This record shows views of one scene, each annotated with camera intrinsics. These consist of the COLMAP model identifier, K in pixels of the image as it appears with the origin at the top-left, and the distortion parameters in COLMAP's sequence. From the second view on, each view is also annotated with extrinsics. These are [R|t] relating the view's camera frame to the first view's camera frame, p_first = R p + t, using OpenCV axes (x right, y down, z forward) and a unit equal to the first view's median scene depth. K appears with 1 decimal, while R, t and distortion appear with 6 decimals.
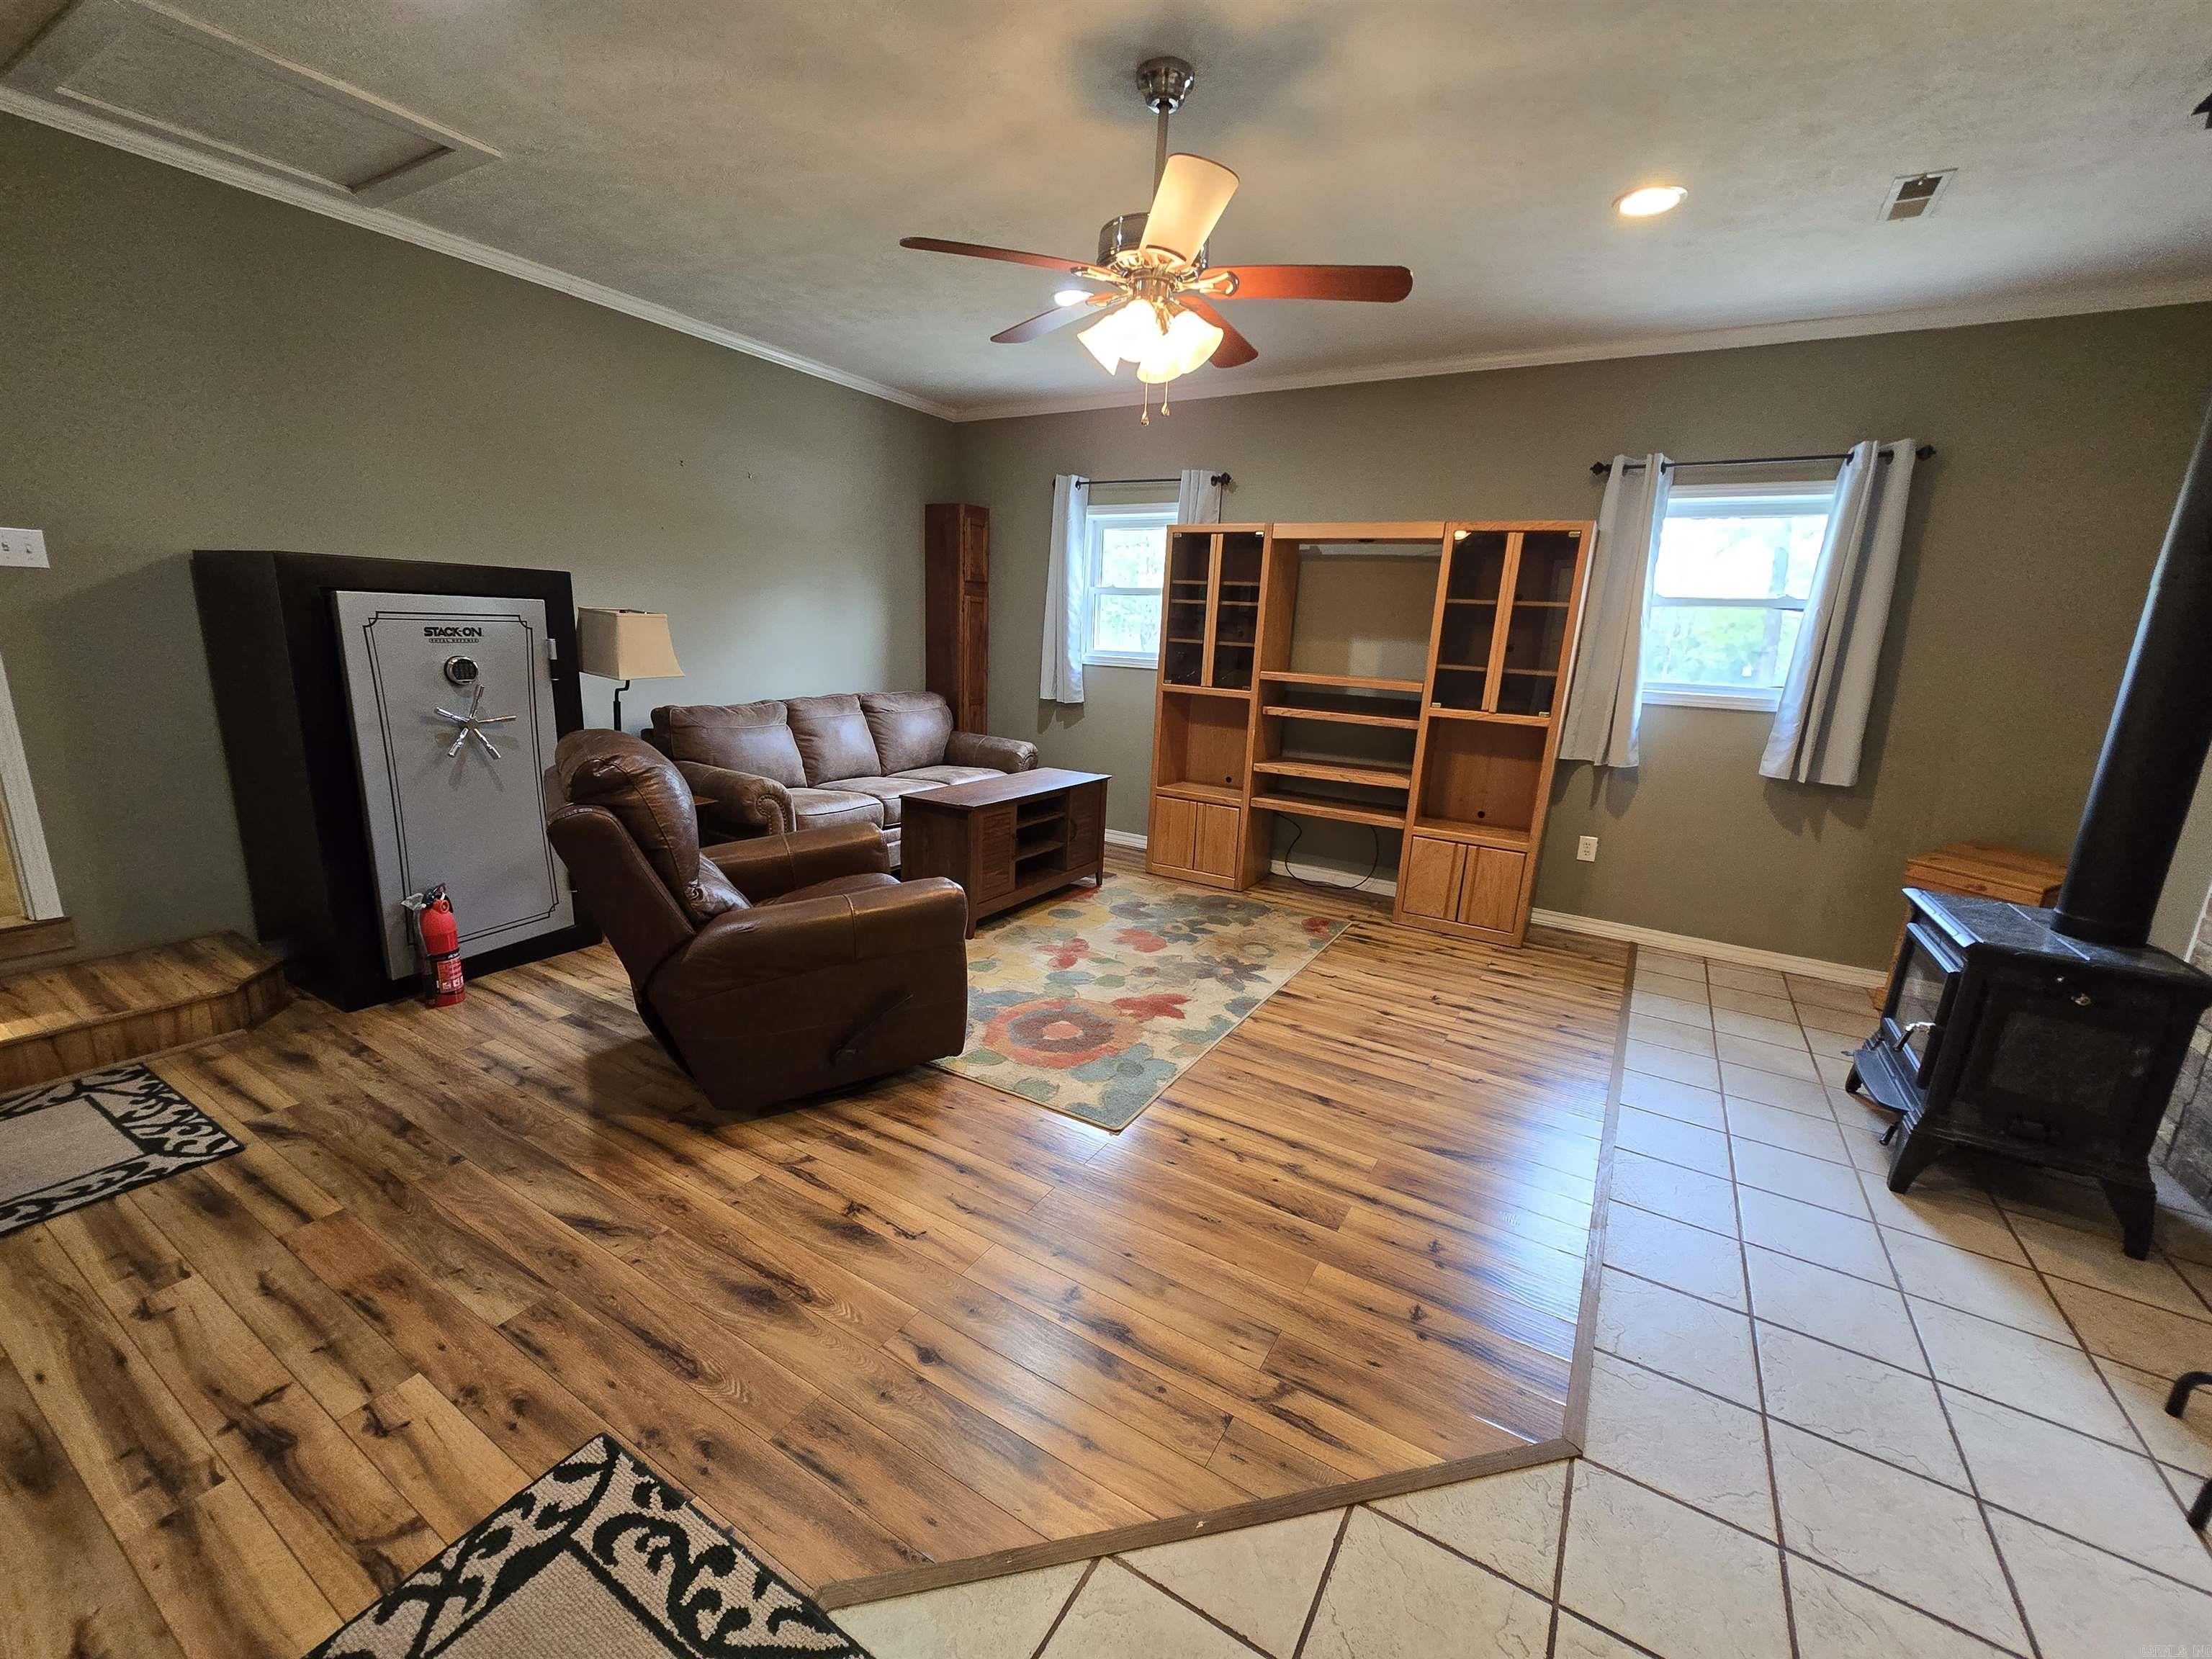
lens RADIAL K [[903.8, 0, 1103.6], [0, 903.8, 842.6], [0, 0, 1]] dist [-0.003797, 0.001233]
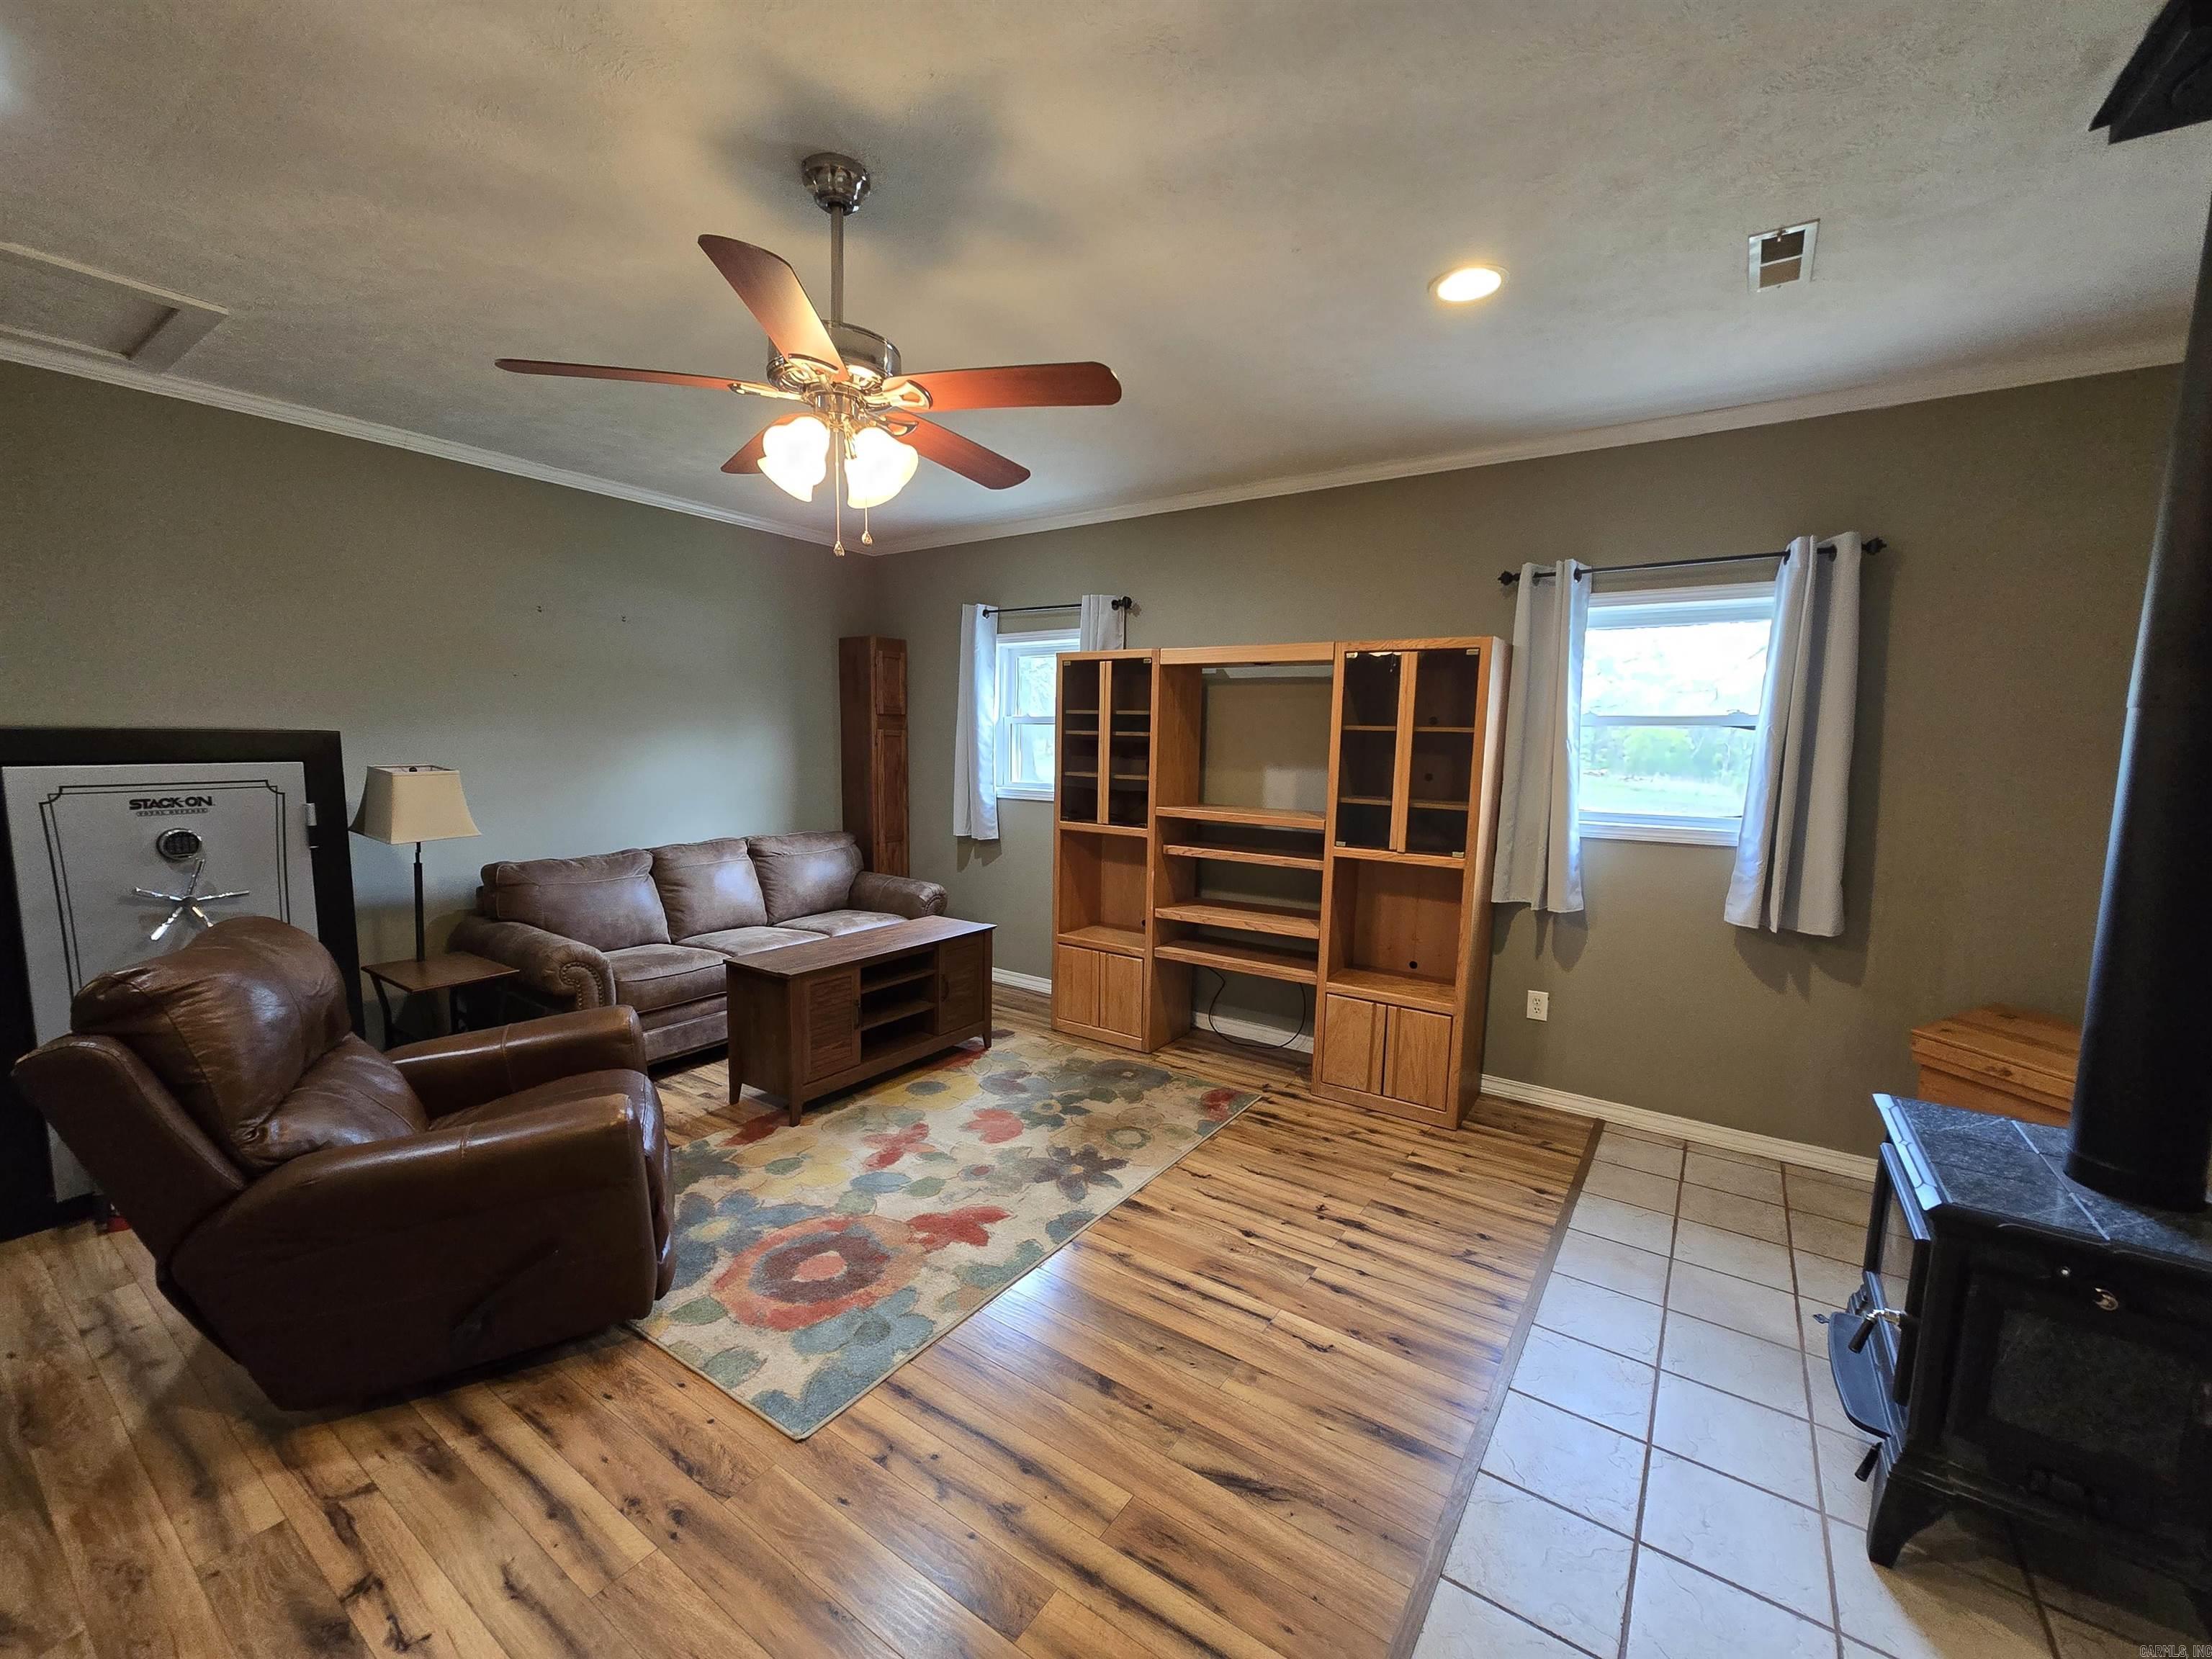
lens RADIAL K [[903.8, 0, 1101.3], [0, 903.8, 843.3], [0, 0, 1]] dist [-0.003797, 0.001233]
pose [[0.997791, -0.020785, -0.063095, 0.224983], [0.013124, 0.992749, -0.119490, -0.060149], [0.065121, 0.118398, 0.990829, 0.138076]]
